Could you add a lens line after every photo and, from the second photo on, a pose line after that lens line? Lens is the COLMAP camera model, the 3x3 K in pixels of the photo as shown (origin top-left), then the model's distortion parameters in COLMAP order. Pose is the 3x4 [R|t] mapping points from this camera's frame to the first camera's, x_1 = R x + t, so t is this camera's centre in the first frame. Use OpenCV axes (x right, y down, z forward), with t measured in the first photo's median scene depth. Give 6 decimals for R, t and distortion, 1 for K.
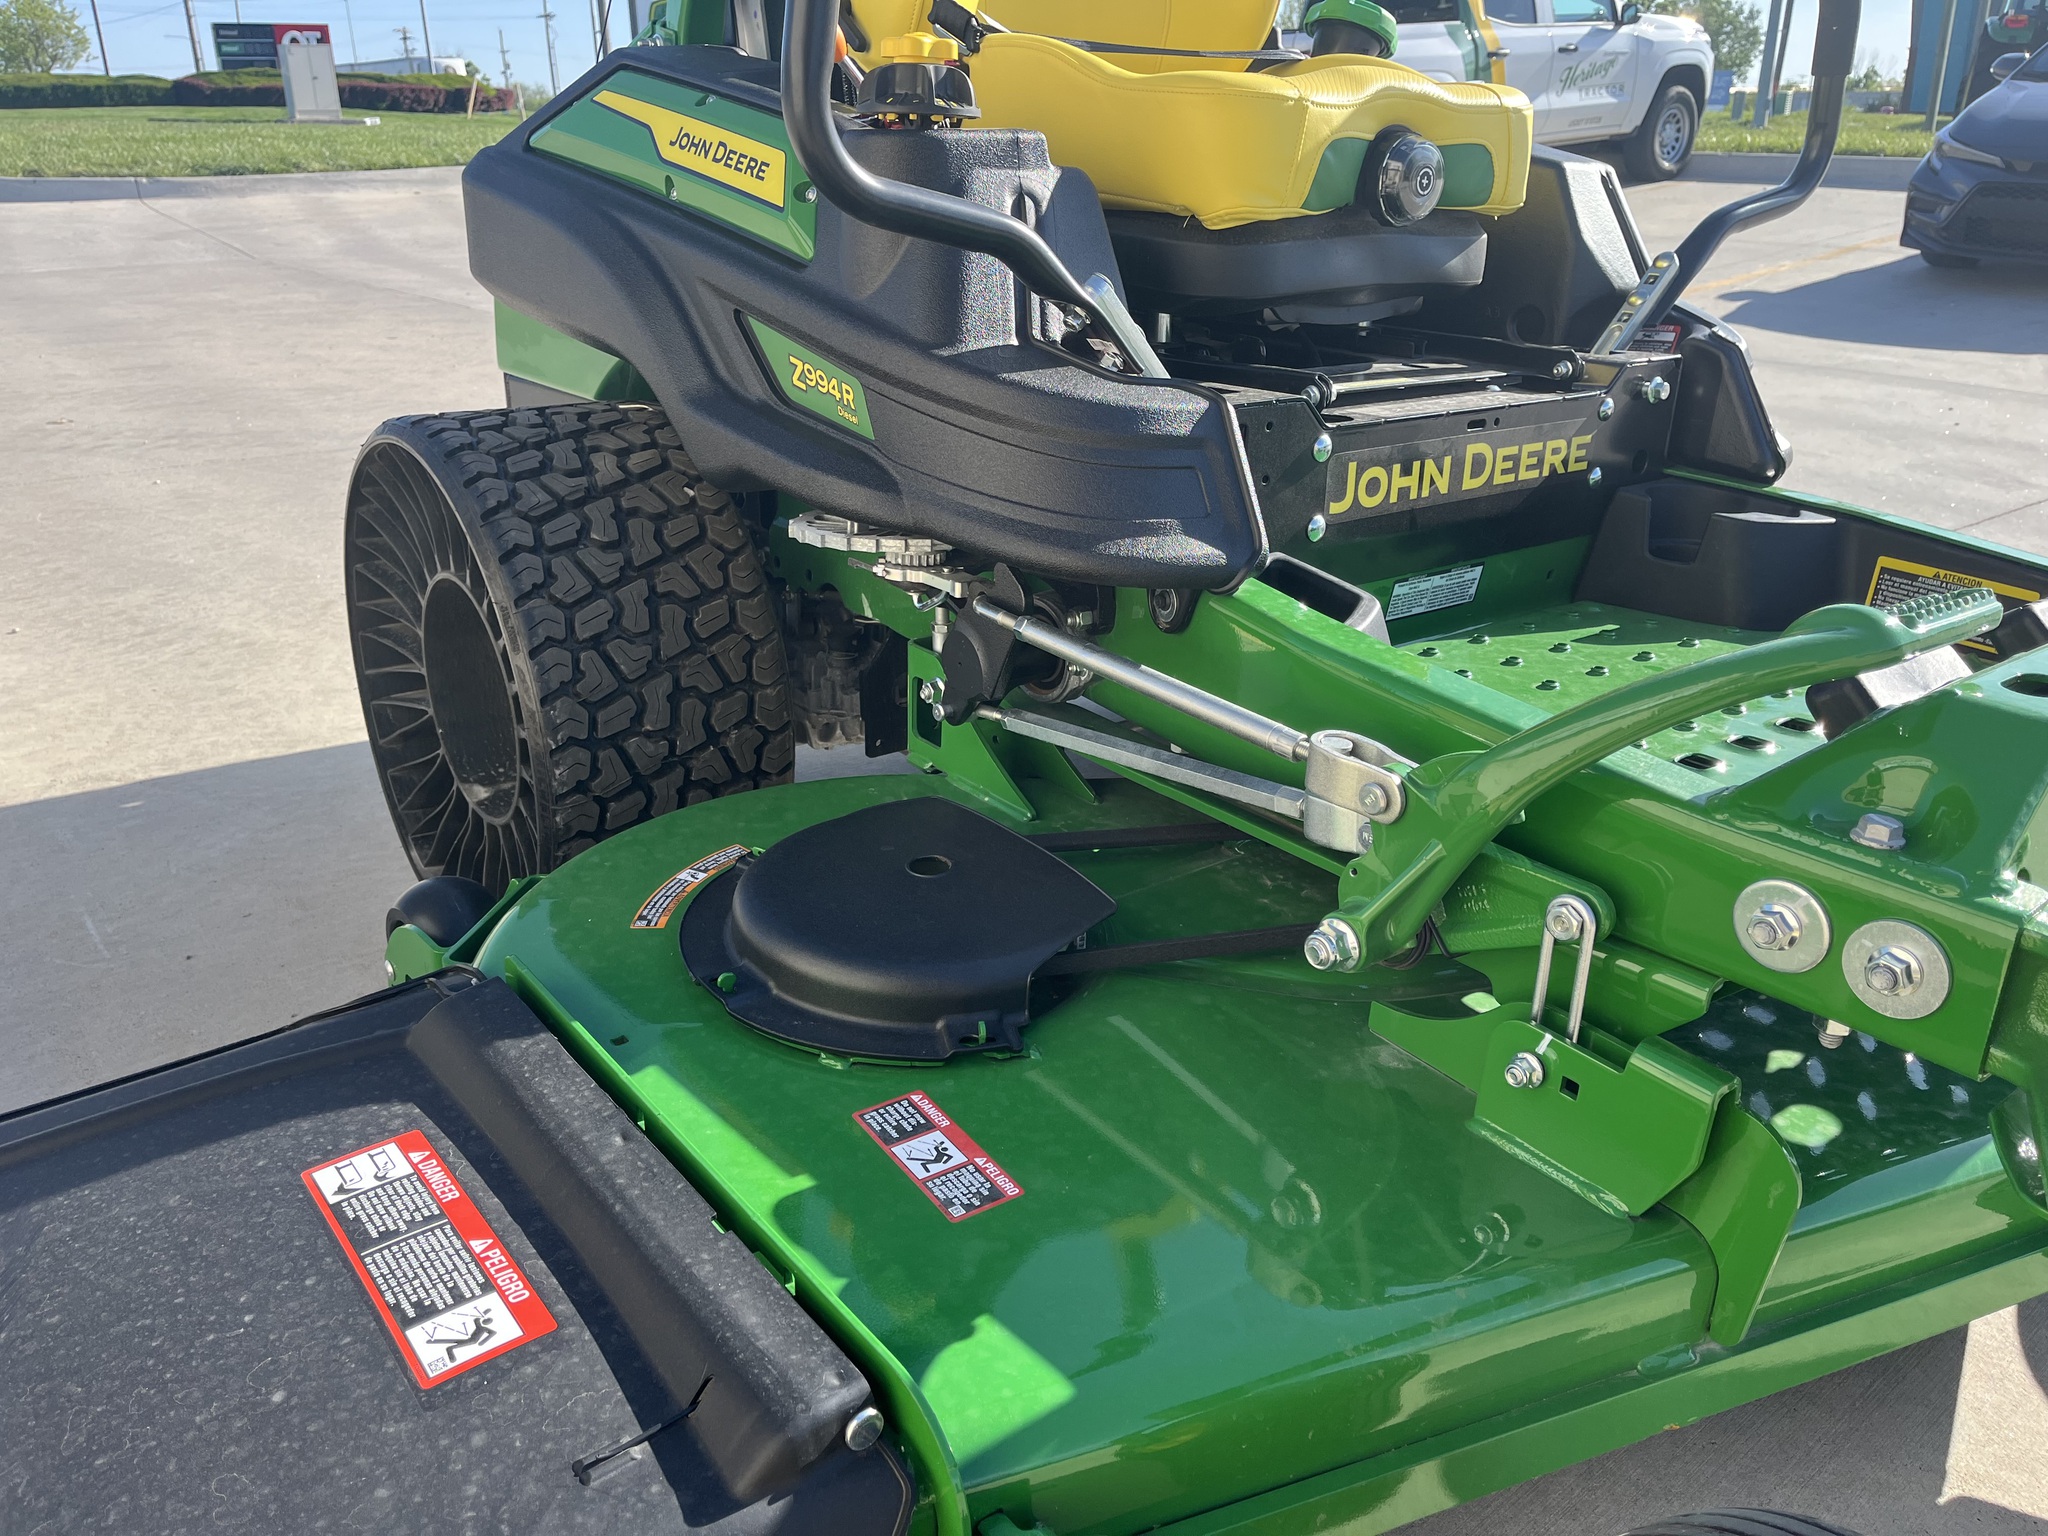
lens RADIAL K [[1542.5, 0, 1024.0], [0, 1542.5, 768.0], [0, 0, 1]] dist [0.112050, -0.155660]
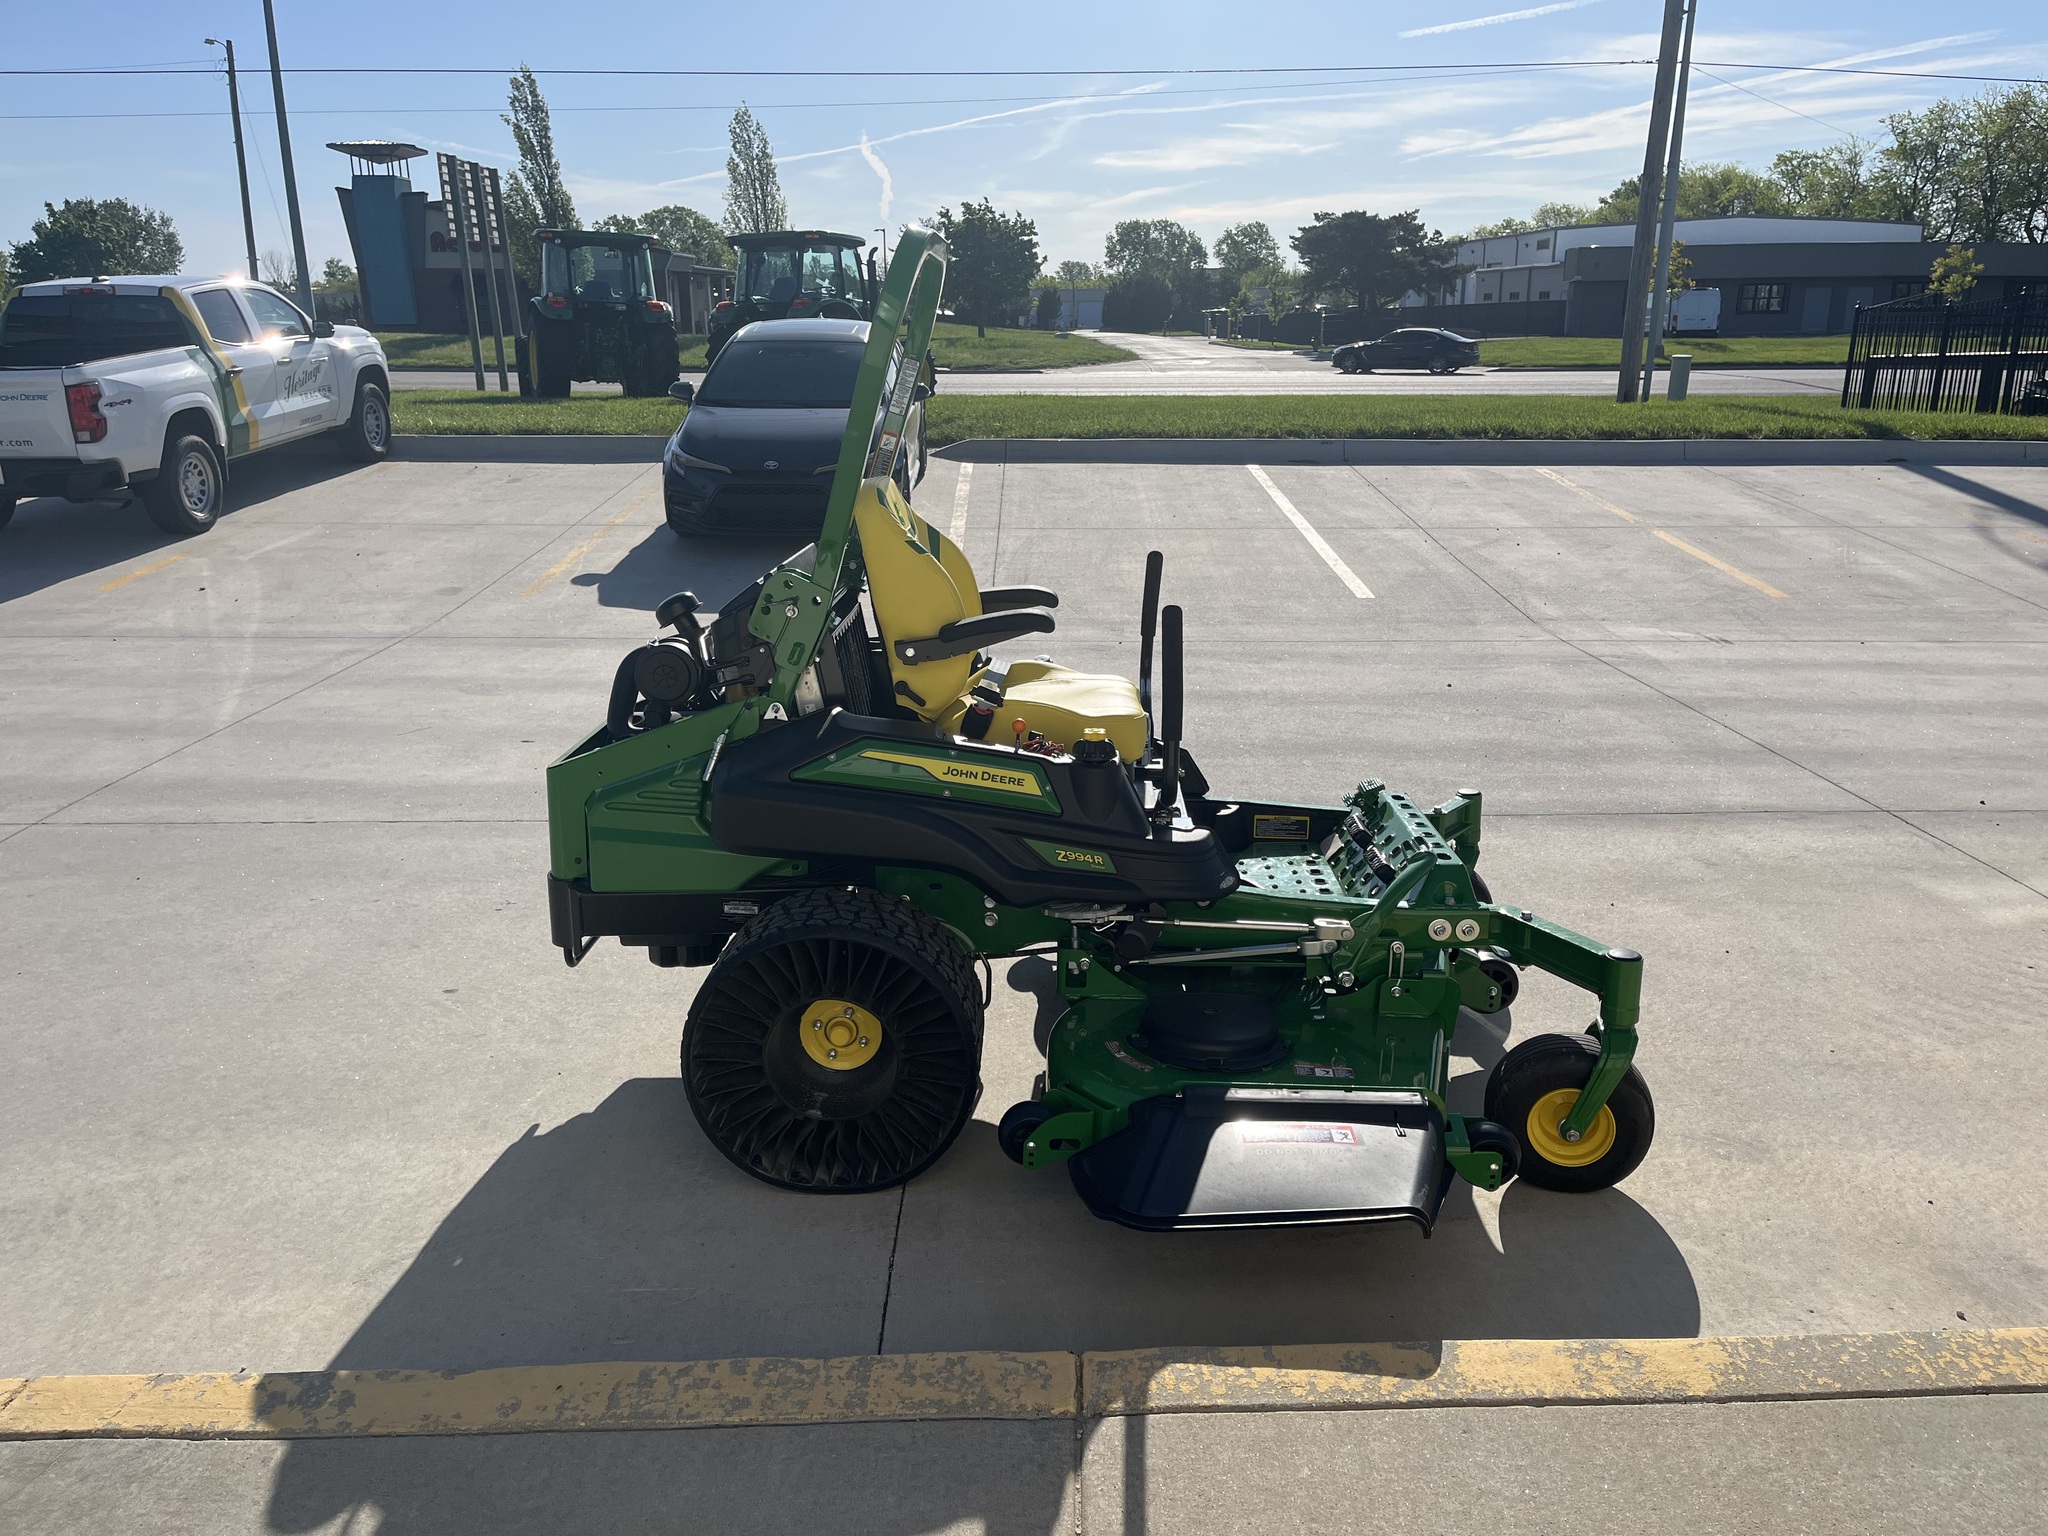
lens RADIAL K [[1545.2, 0, 1045.1], [0, 1545.2, 776.2], [0, 0, 1]] dist [0.073337, -0.096966]
pose [[0.625948, -0.224468, 0.746862, -1.716037], [0.300728, 0.953089, 0.034408, -0.404018], [-0.719550, 0.203065, 0.664088, -0.569652]]
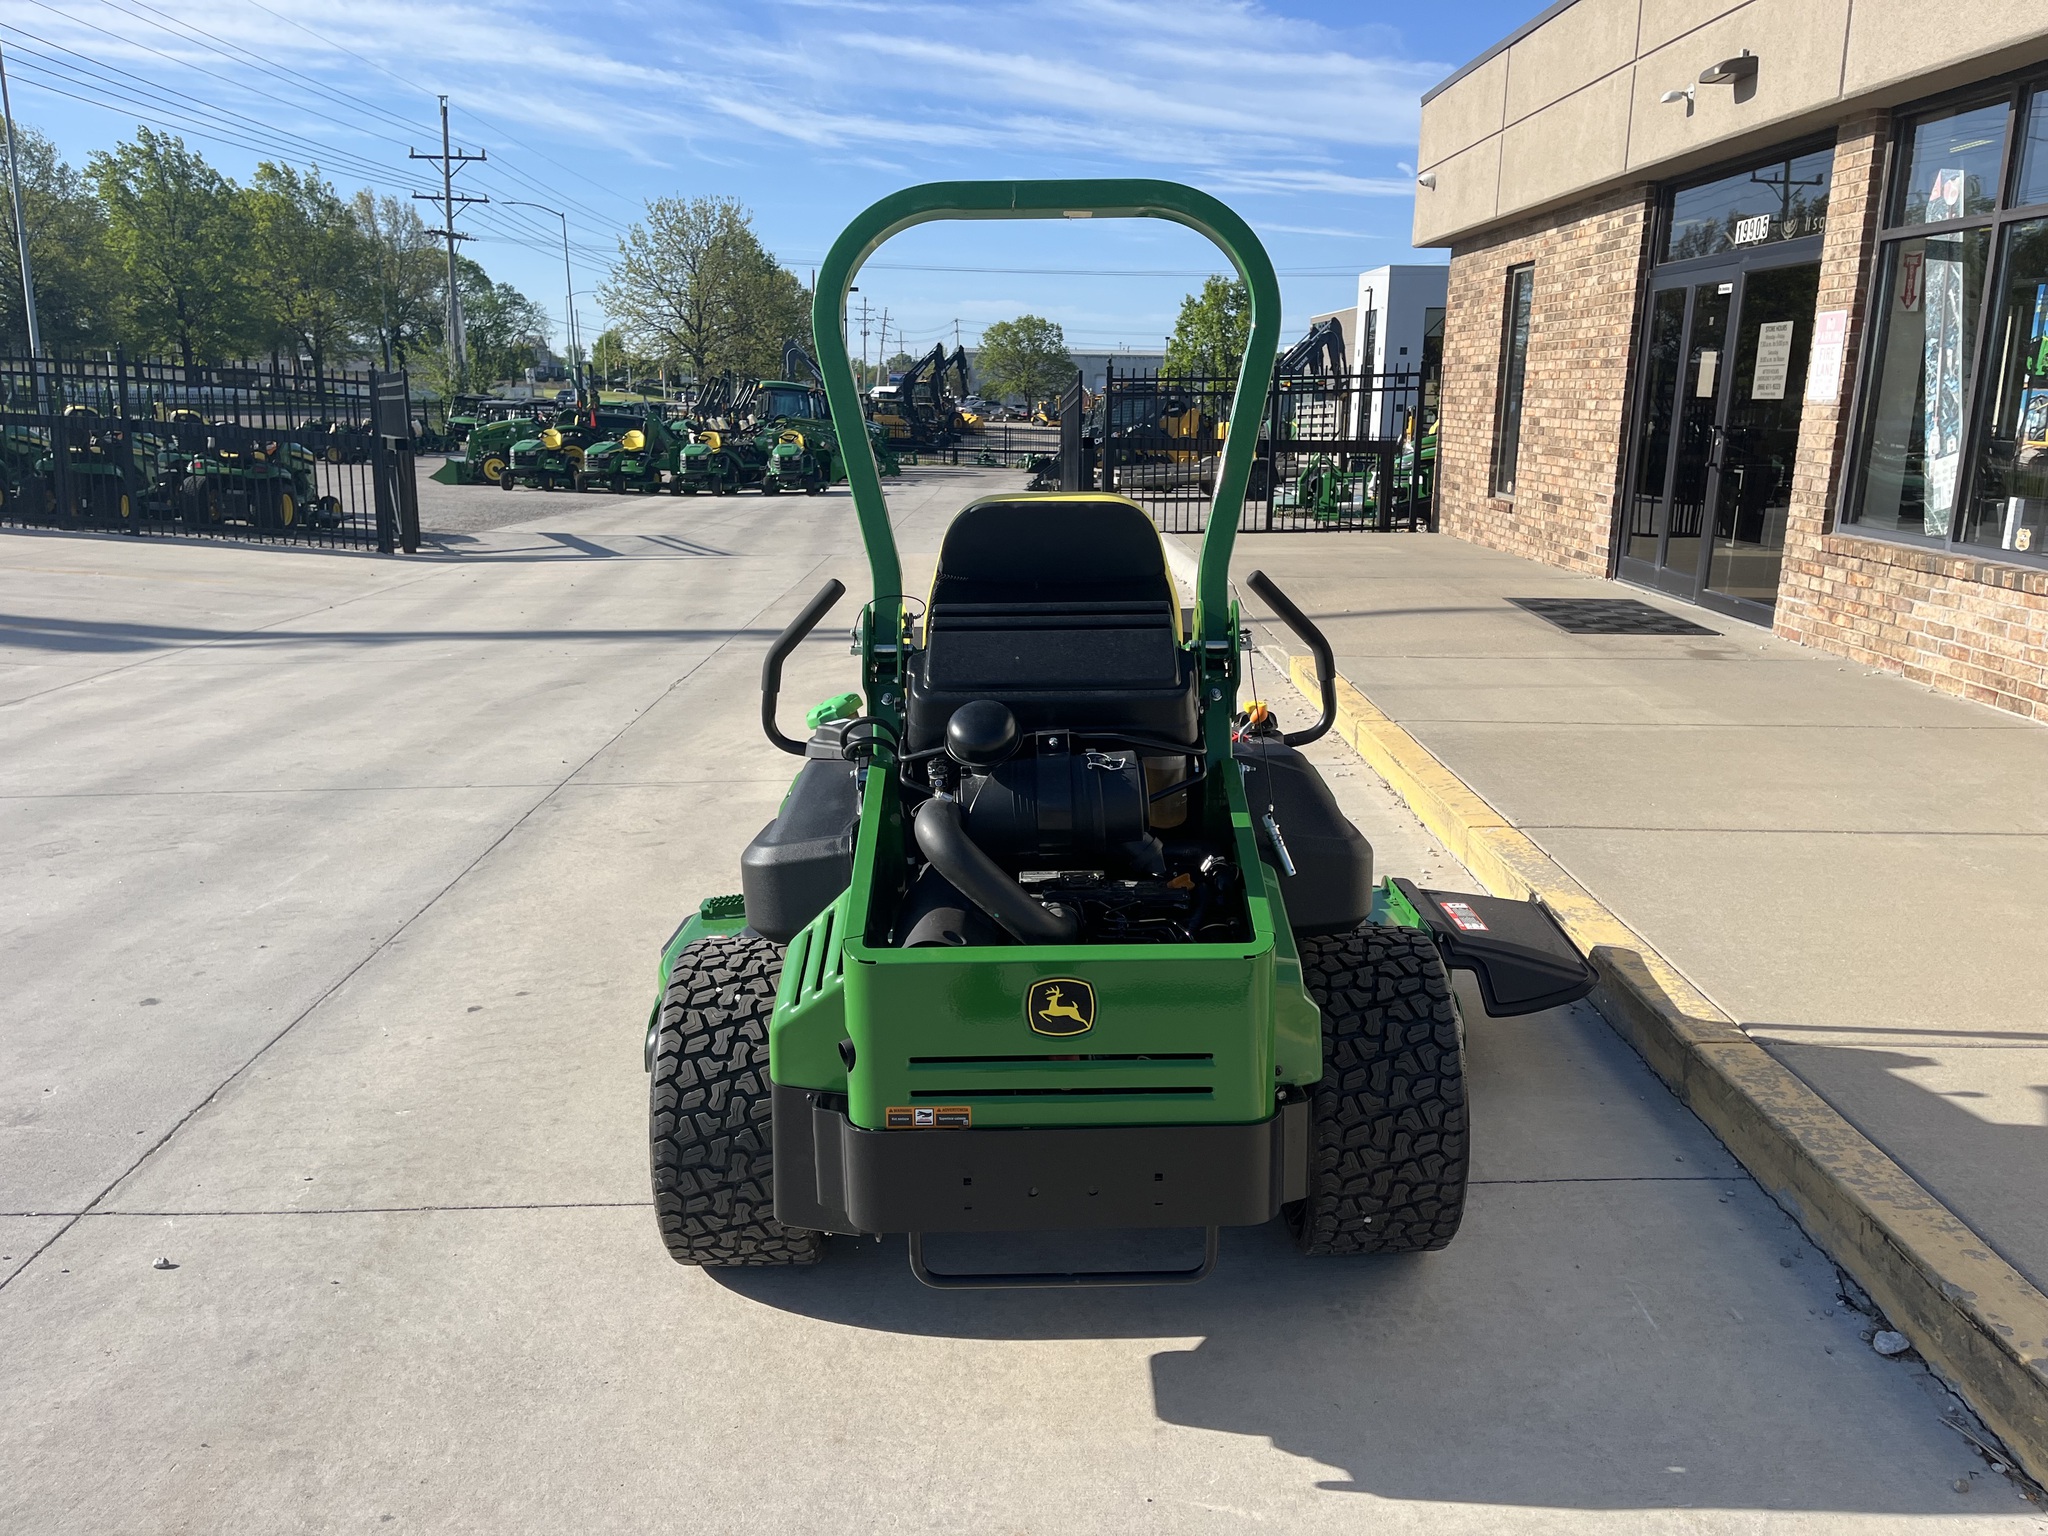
lens RADIAL K [[1552.5, 0, 1046.3], [0, 1552.5, 775.2], [0, 0, 1]] dist [0.061291, -0.077503]
pose [[-0.792275, -0.153045, 0.590659, -1.149117], [0.225149, 0.826390, 0.516127, -1.502864], [-0.567106, 0.541900, -0.620270, 2.406025]]
